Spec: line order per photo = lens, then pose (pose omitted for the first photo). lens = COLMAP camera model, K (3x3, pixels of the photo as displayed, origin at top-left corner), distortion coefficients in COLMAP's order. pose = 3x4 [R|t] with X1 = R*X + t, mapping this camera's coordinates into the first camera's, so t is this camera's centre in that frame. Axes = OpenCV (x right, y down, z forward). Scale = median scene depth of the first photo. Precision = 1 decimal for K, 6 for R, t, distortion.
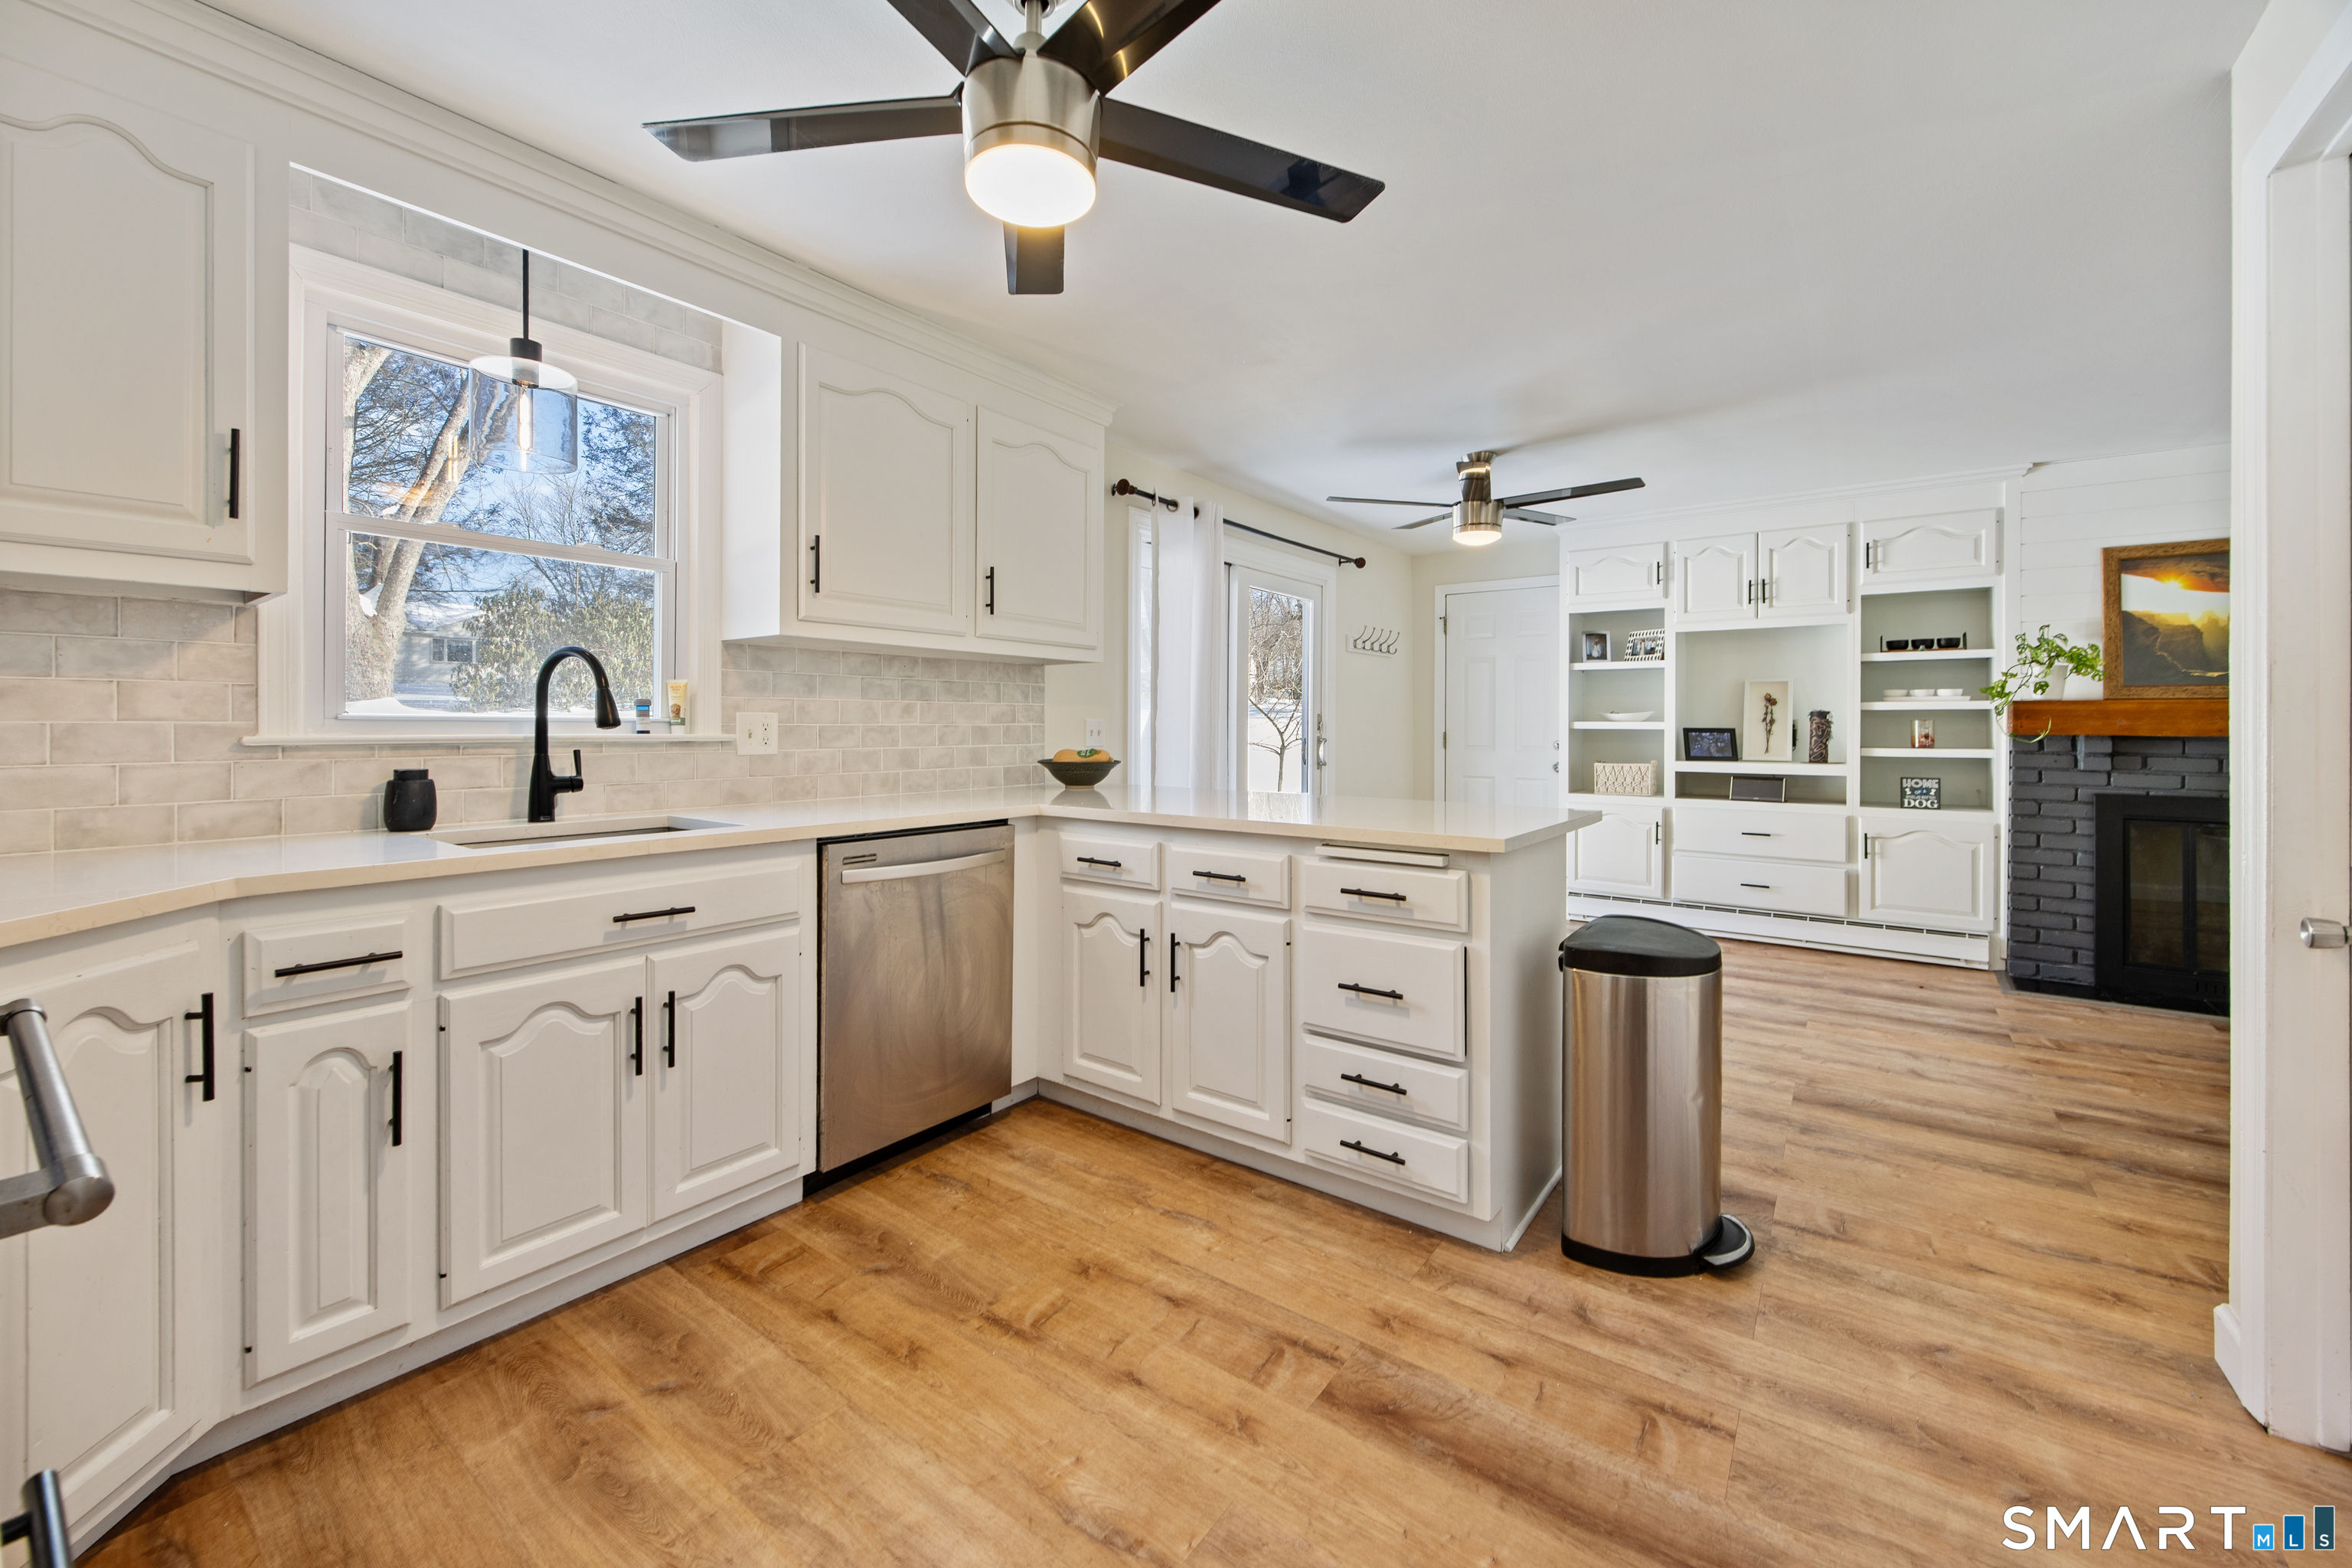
lens RADIAL K [[933.8, 0, 1170.8], [0, 933.8, 720.7], [0, 0, 1]] dist [-0.001088, -0.000034]
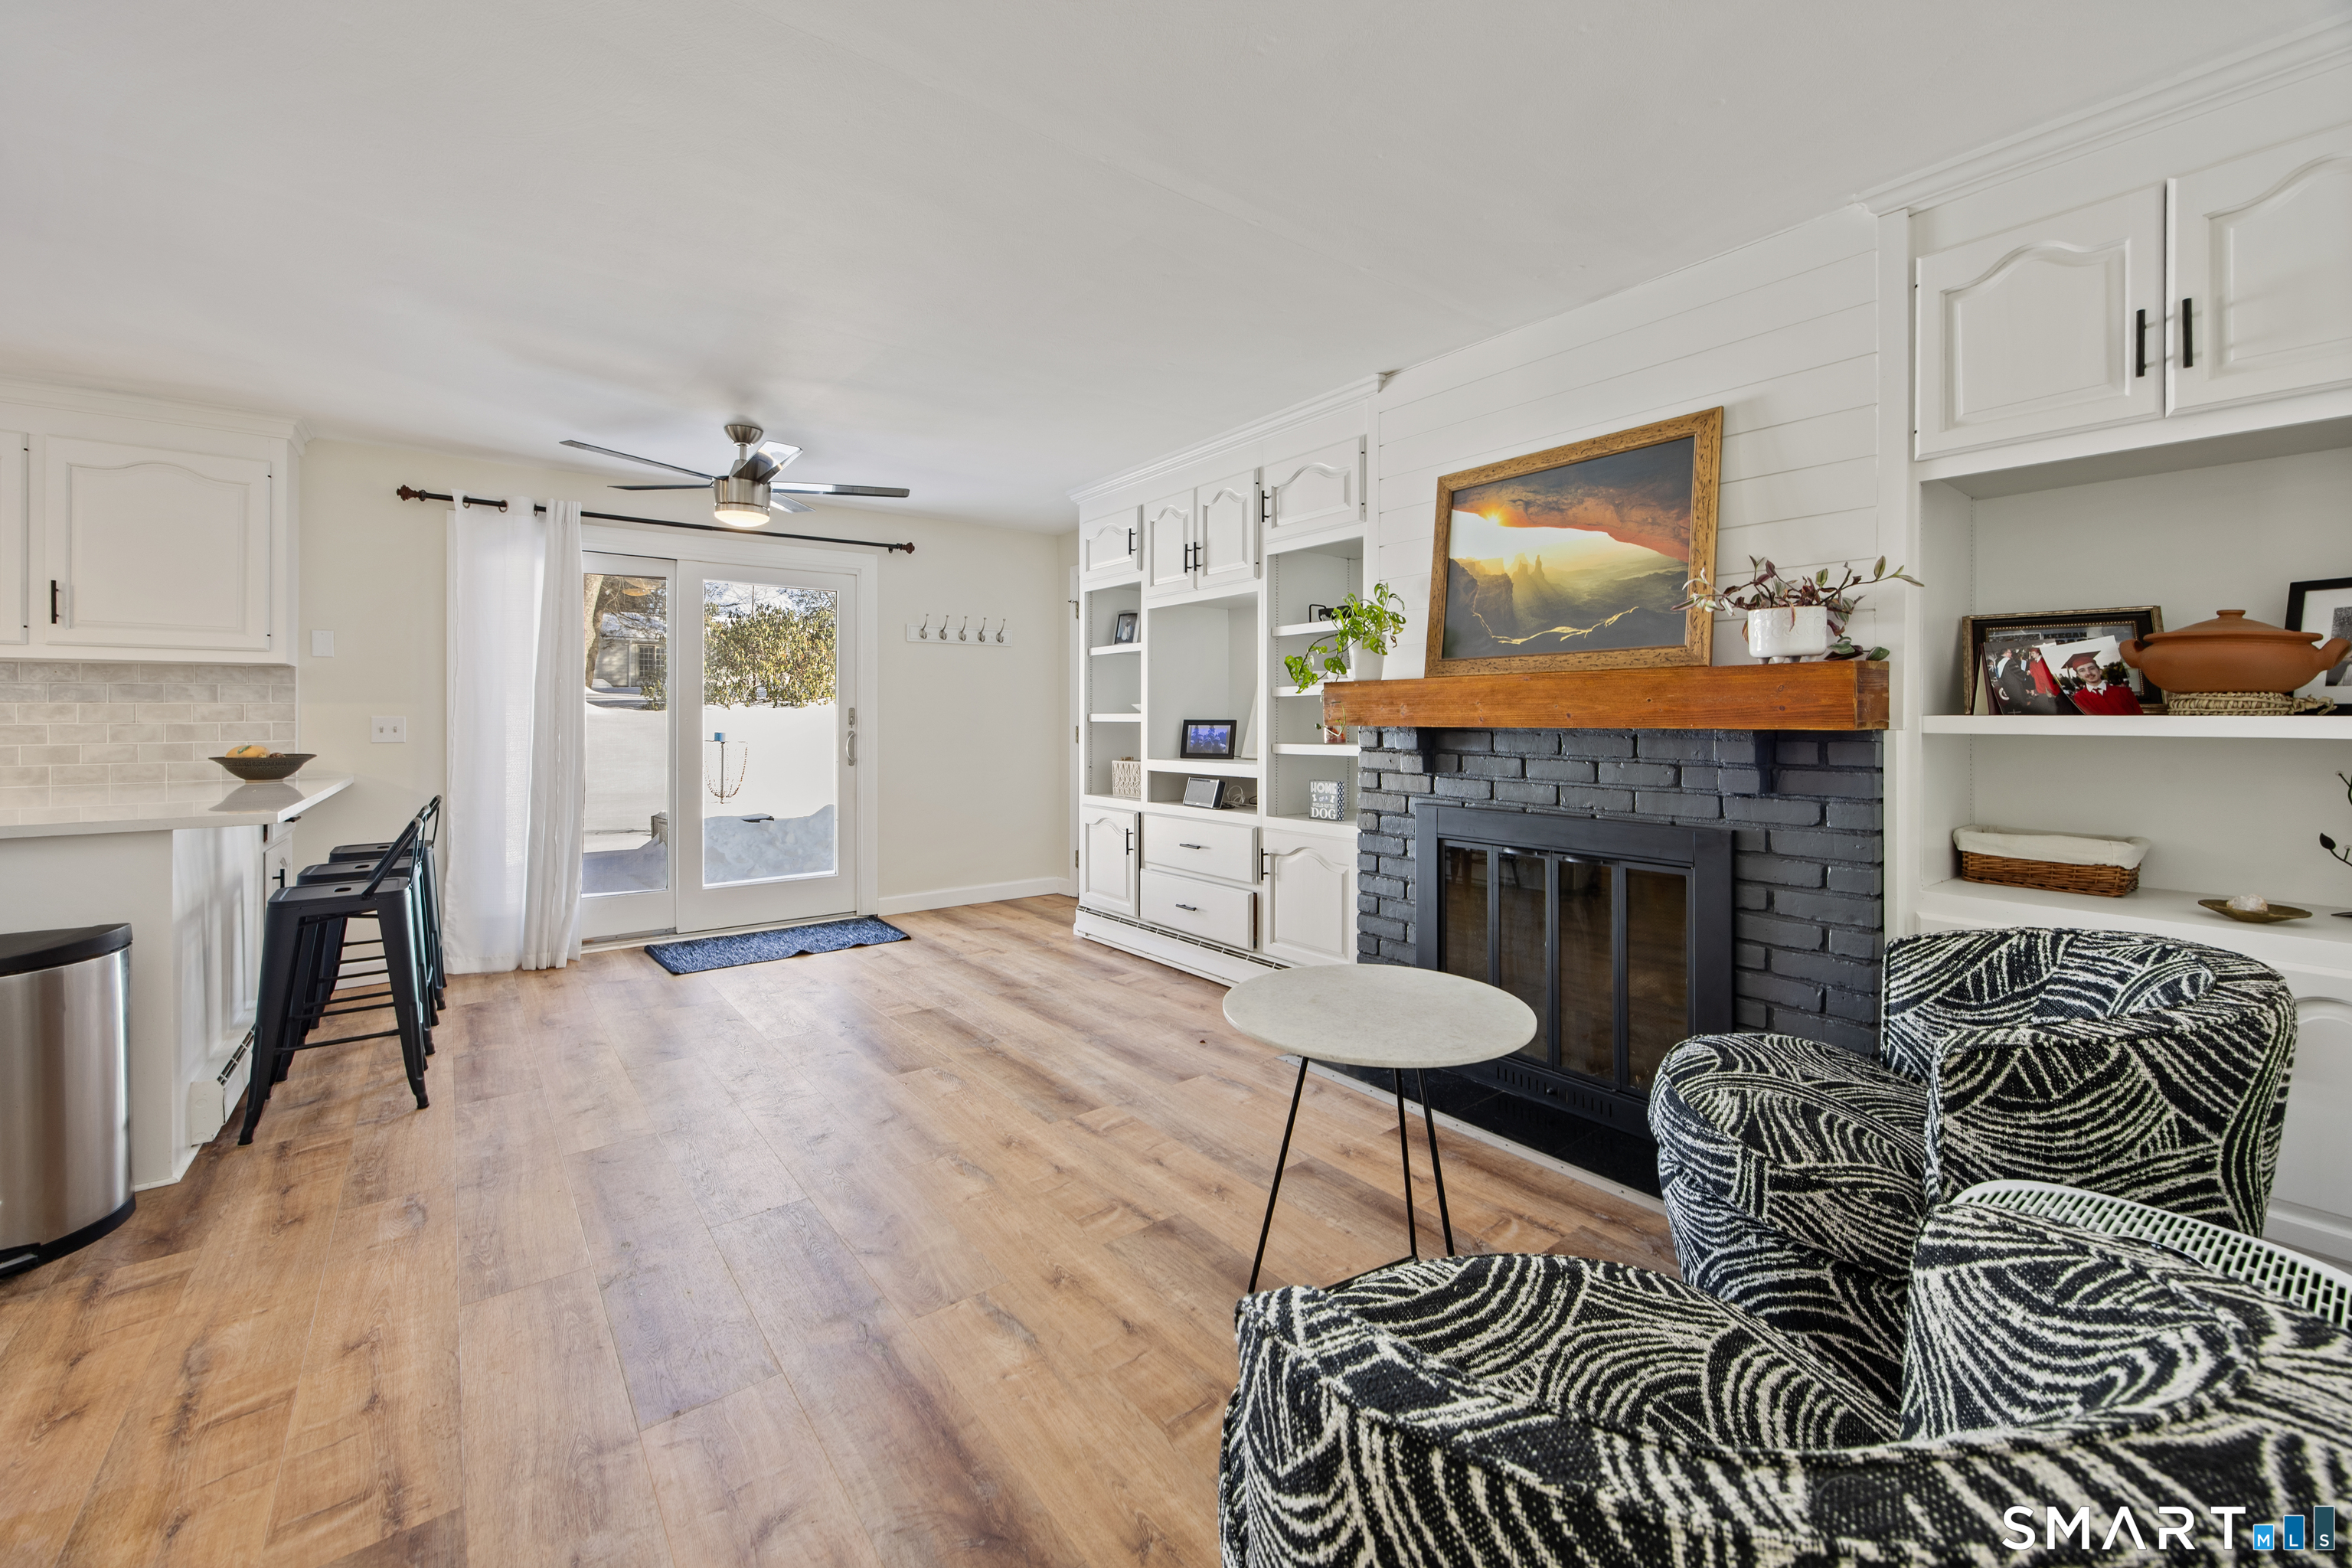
lens RADIAL K [[940.8, 0, 1183.5], [0, 940.8, 709.8], [0, 0, 1]] dist [0.000738, 0.000201]
pose [[0.961849, -0.010360, -0.273384, 1.014467], [0.009066, 0.999941, -0.005993, 0.004872], [0.273430, 0.003286, 0.961886, 0.217027]]
